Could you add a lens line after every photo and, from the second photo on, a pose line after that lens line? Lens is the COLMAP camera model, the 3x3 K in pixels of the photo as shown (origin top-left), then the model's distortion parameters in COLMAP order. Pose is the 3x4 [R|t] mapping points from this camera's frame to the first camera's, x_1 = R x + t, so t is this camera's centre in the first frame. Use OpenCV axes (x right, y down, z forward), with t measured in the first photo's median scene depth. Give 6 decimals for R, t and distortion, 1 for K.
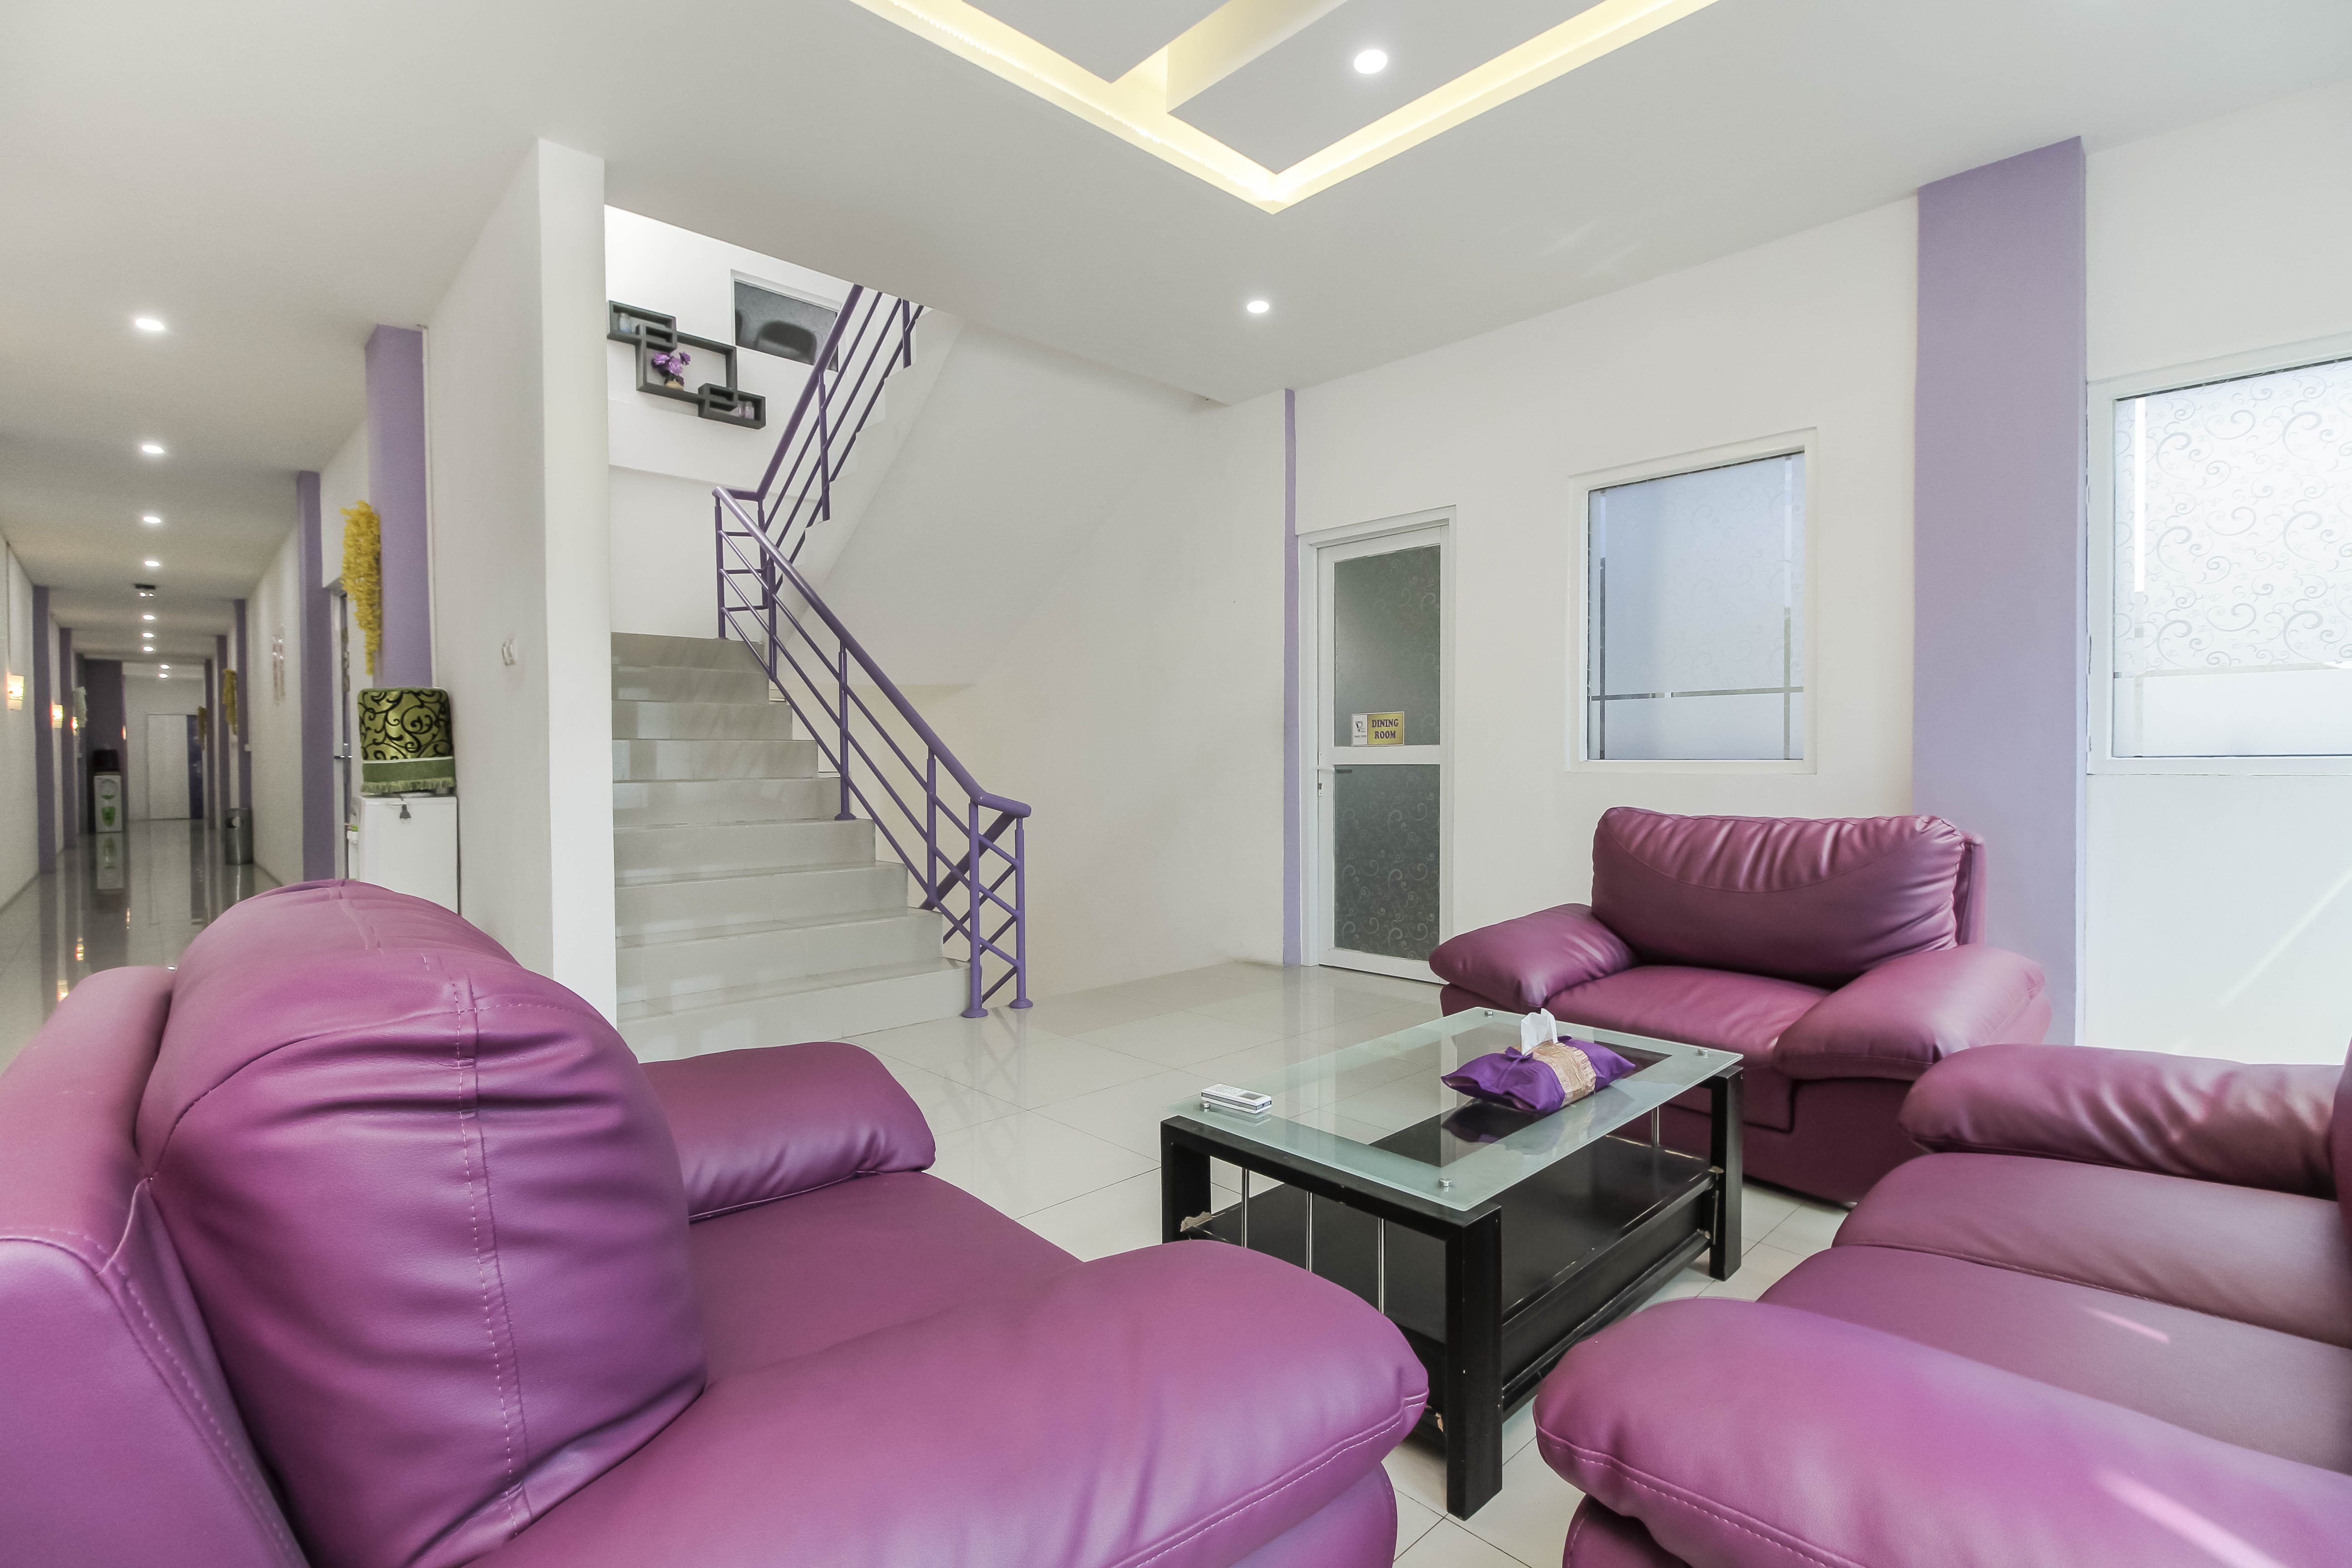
lens RADIAL K [[1102.5, 0, 1176.0], [0, 1102.5, 784.0], [0, 0, 1]] dist [-0.001967, -0.000902]
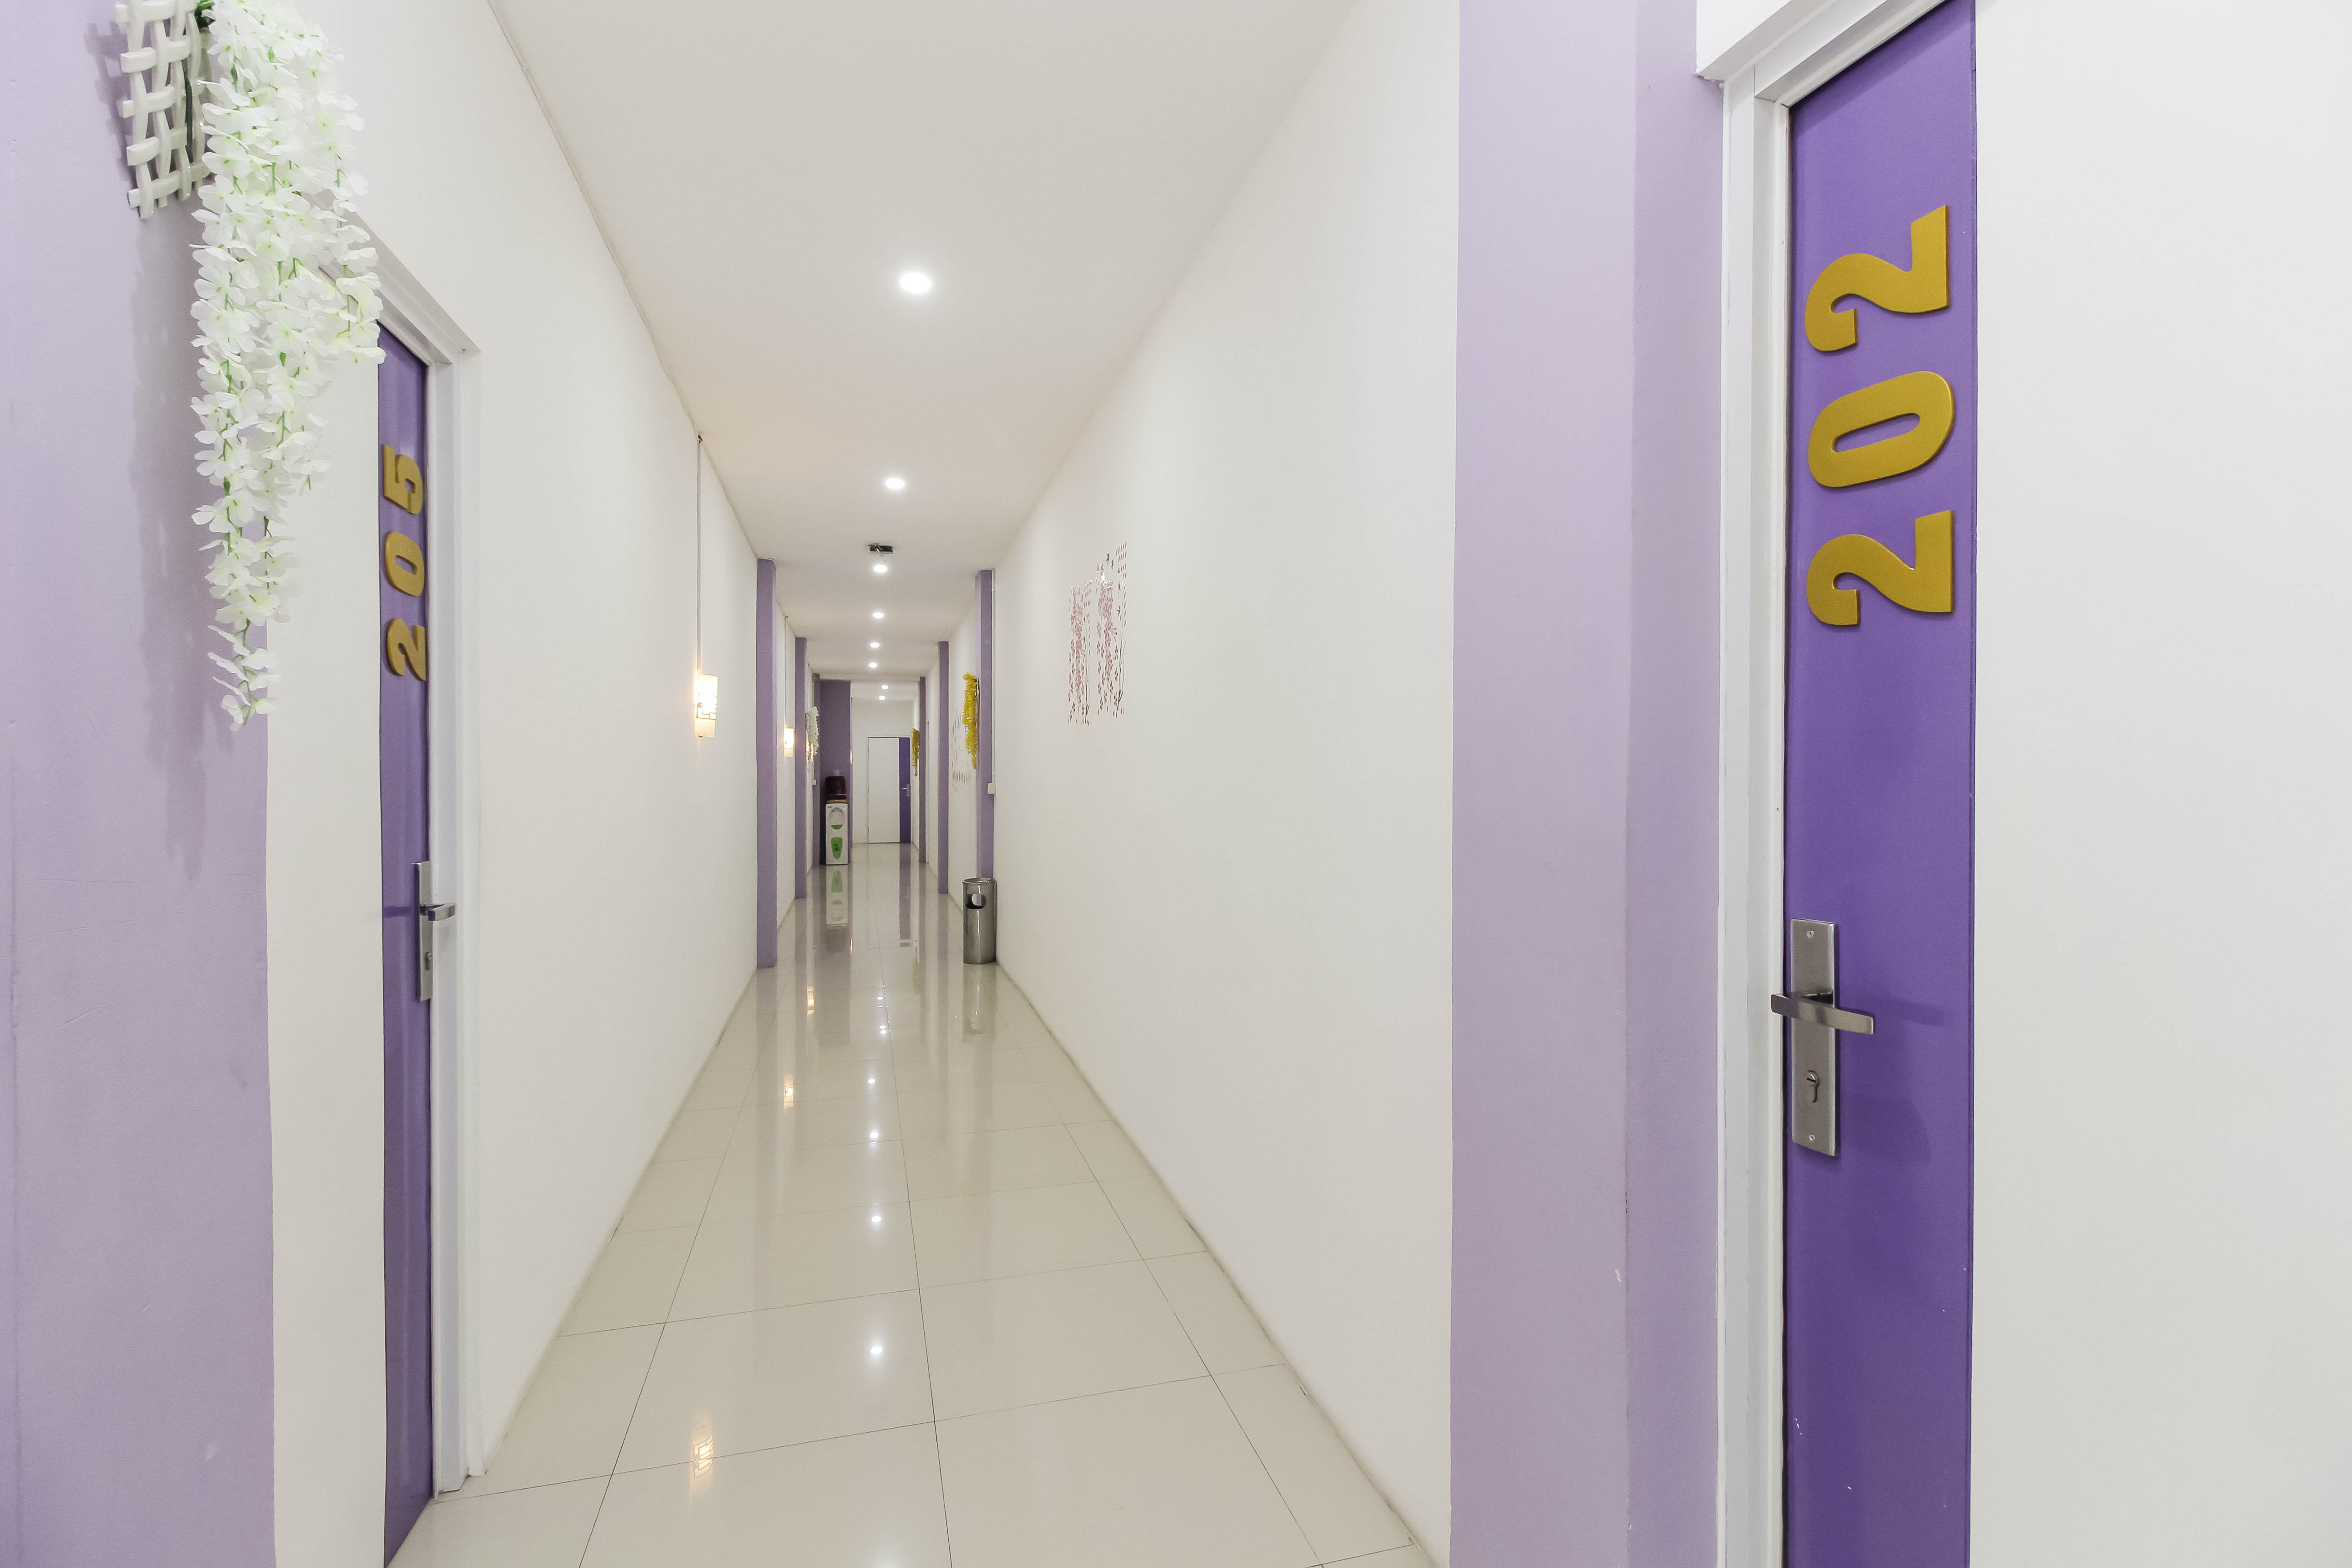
lens RADIAL K [[1102.5, 0, 1176.0], [0, 1102.5, 784.0], [0, 0, 1]] dist [-0.001967, -0.000902]
pose [[0.889196, 0.009826, -0.457421, -0.292901], [-0.015479, 0.999843, -0.008611, -0.021348], [0.457265, 0.014737, 0.889209, 0.304866]]
